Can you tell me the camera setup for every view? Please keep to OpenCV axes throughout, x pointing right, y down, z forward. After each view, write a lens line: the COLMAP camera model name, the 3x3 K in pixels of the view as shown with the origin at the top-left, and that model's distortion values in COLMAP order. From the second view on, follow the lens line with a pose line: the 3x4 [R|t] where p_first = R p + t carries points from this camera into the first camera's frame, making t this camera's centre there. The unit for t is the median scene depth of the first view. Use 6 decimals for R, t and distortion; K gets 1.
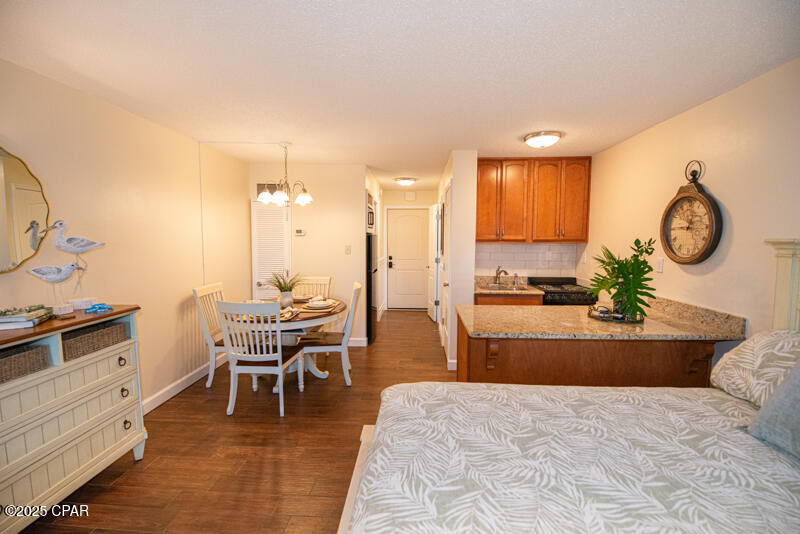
lens RADIAL K [[351.3, 0, 405.6], [0, 351.3, 266.4], [0, 0, 1]] dist [0.000533, -0.013544]
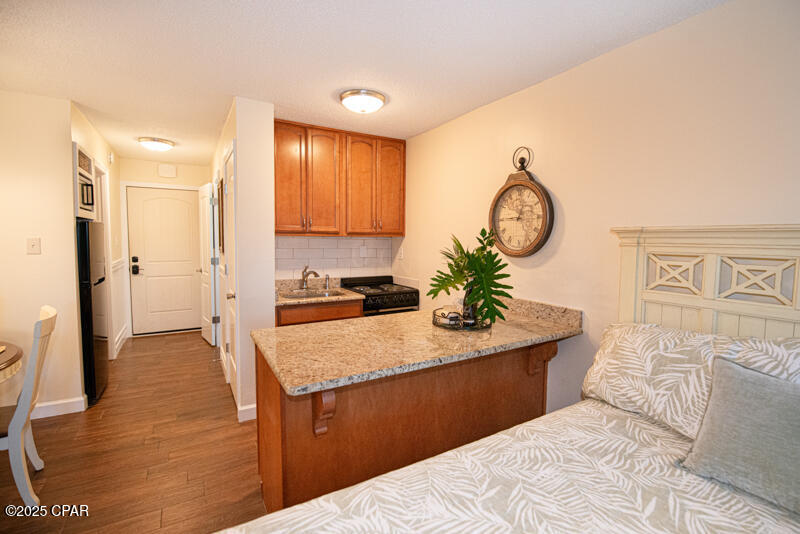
lens RADIAL K [[364.7, 0, 418.2], [0, 364.7, 262.1], [0, 0, 1]] dist [-0.013351, -0.000831]
pose [[0.822909, -0.029708, 0.567396, 0.021367], [0.035249, 0.999378, 0.001202, -0.002674], [-0.567078, 0.019011, 0.823445, 0.272717]]
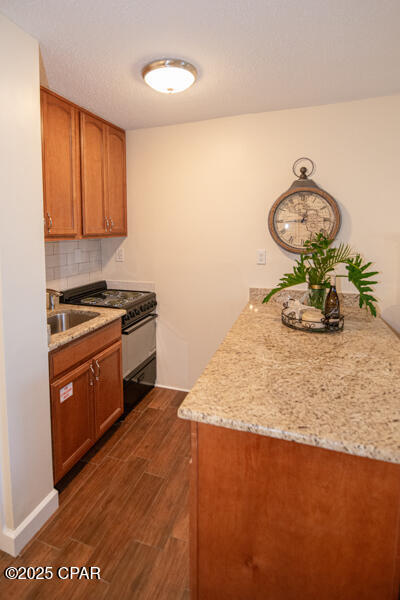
lens RADIAL K [[304.5, 0, 187.2], [0, 304.5, 249.5], [0, 0, 1]] dist [-0.014331, -0.001313]
pose [[0.302336, -0.069925, 0.950633, -0.148771], [0.083638, 0.995405, 0.046618, -0.074405], [-0.949525, 0.065415, 0.306795, 0.827426]]
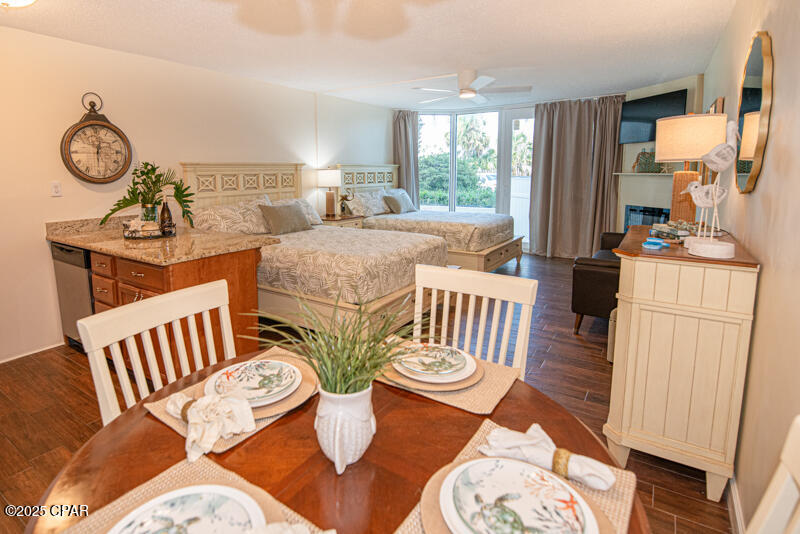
lens RADIAL K [[423.9, 0, 365.9], [0, 423.9, 224.2], [0, 0, 1]] dist [-0.002410, -0.000065]
pose [[-0.841538, -0.065763, 0.536181, -0.544619], [0.047190, 0.979818, 0.194240, -0.083696], [-0.538133, 0.188763, -0.821451, 1.341999]]
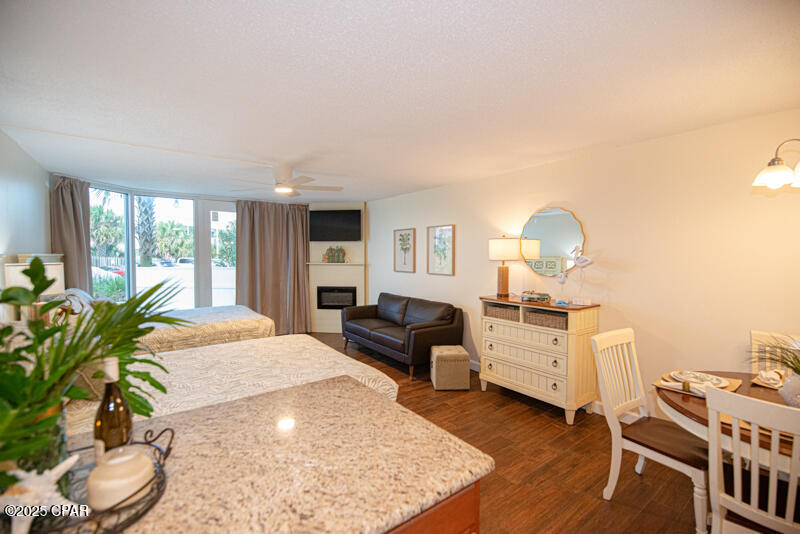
lens RADIAL K [[353.7, 0, 407.4], [0, 353.7, 267.7], [0, 0, 1]] dist [-0.008621, -0.001087]
pose [[-0.770699, 0.016919, -0.636975, 0.391329], [-0.057374, 0.993744, 0.095814, -0.091522], [0.634611, 0.110389, -0.764907, 1.115727]]
